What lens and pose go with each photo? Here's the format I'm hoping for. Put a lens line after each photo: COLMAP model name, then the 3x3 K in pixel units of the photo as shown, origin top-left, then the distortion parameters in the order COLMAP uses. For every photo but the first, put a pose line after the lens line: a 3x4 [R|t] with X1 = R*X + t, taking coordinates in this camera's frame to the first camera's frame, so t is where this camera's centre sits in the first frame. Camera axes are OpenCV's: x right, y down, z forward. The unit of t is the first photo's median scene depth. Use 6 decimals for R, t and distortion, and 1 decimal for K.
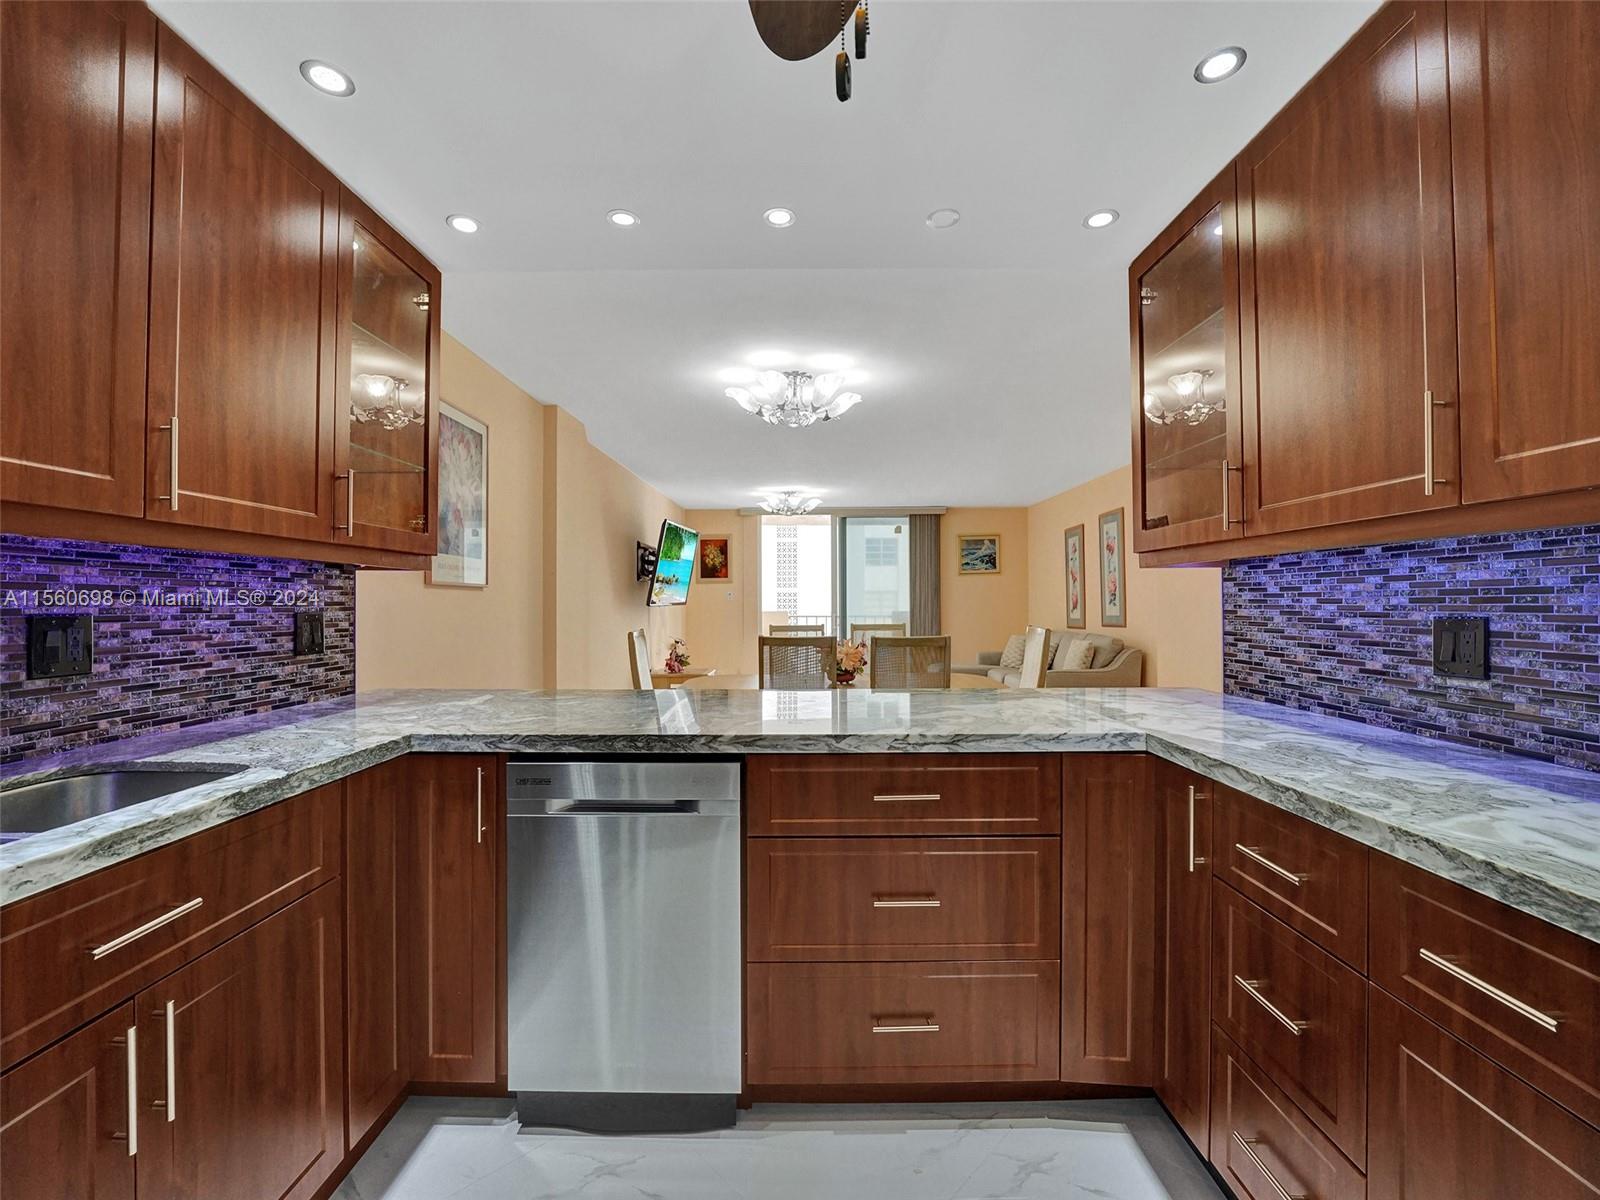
lens RADIAL K [[672.0, 0, 798.2], [0, 672.0, 600.4], [0, 0, 1]] dist [-0.013320, 0.000557]
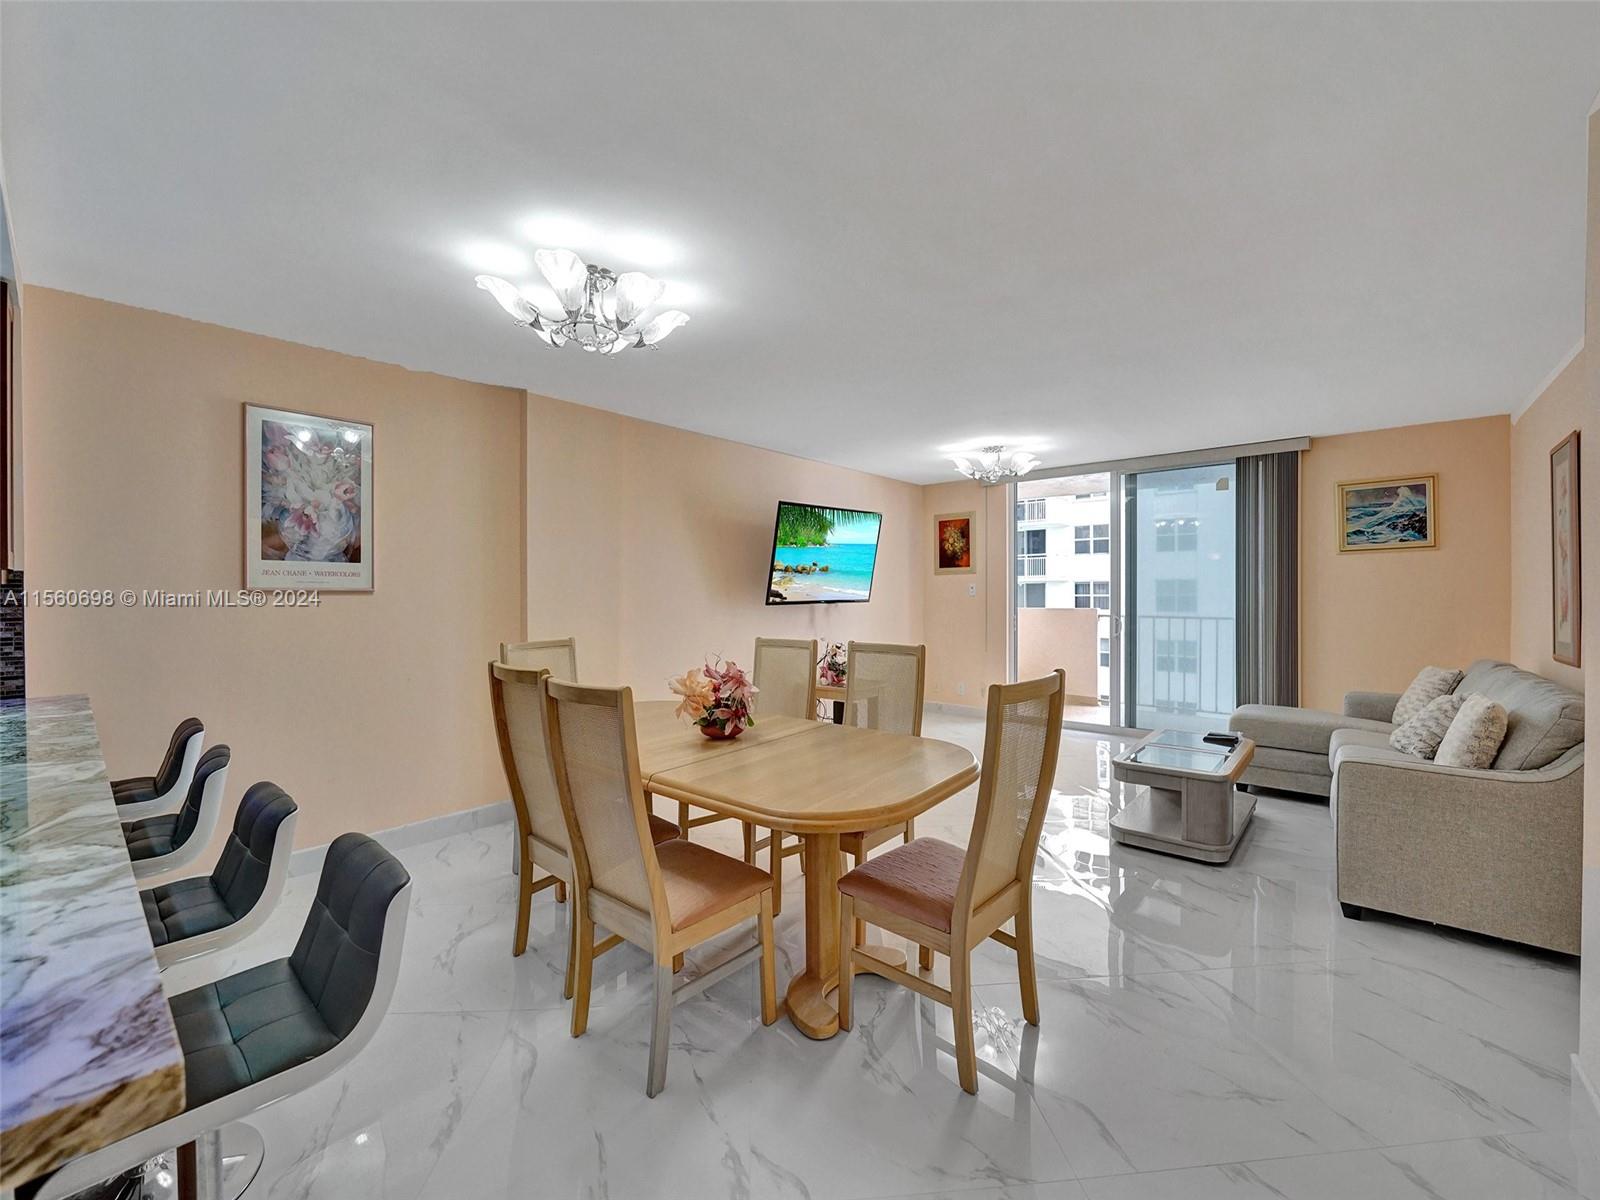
lens RADIAL K [[672.0, 0, 803.9], [0, 672.0, 590.9], [0, 0, 1]] dist [-0.013320, 0.000557]
pose [[0.754221, 0.001008, -0.656620, 0.302589], [0.003097, 0.999982, 0.005093, -0.010955], [0.656613, -0.005875, 0.754205, 0.307681]]
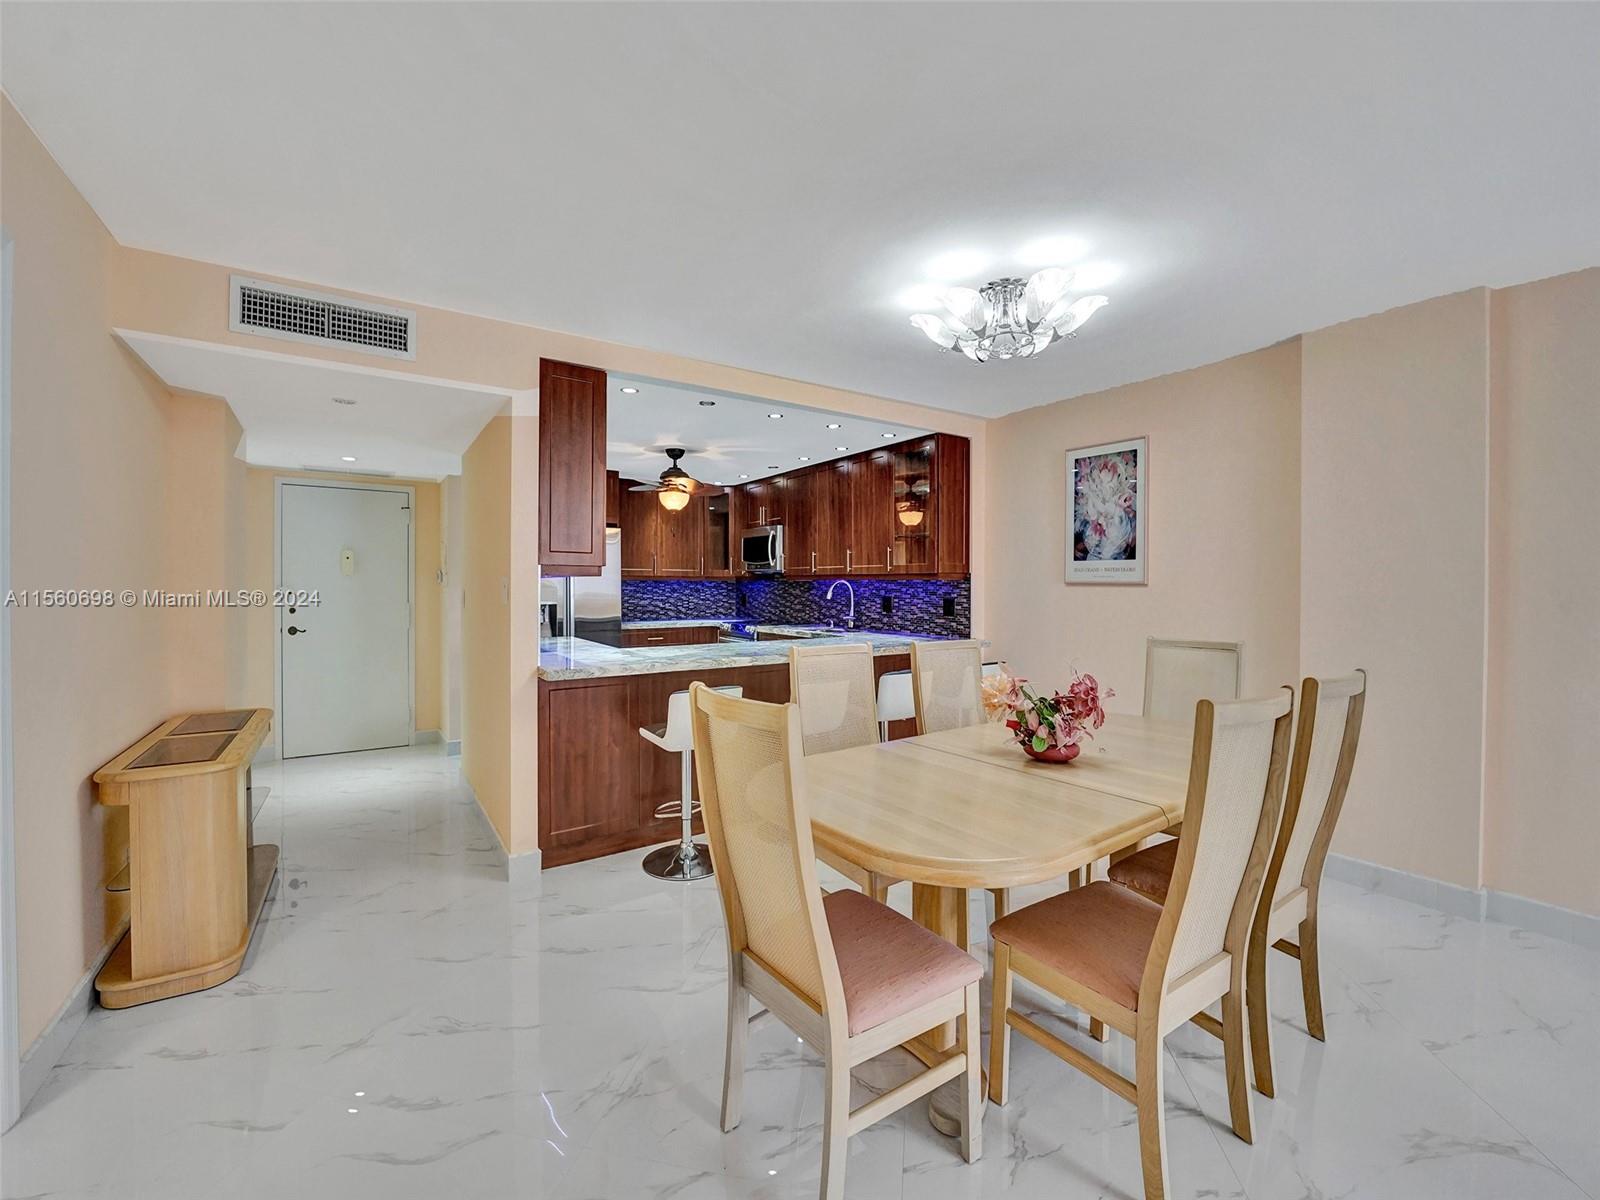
lens RADIAL K [[672.0, 0, 809.3], [0, 672.0, 592.3], [0, 0, 1]] dist [-0.013320, 0.000557]
pose [[-0.830905, -0.002259, -0.556409, 0.282498], [-0.007175, 0.999952, 0.006655, -0.003877], [0.556368, 0.009522, -0.830882, 0.786359]]
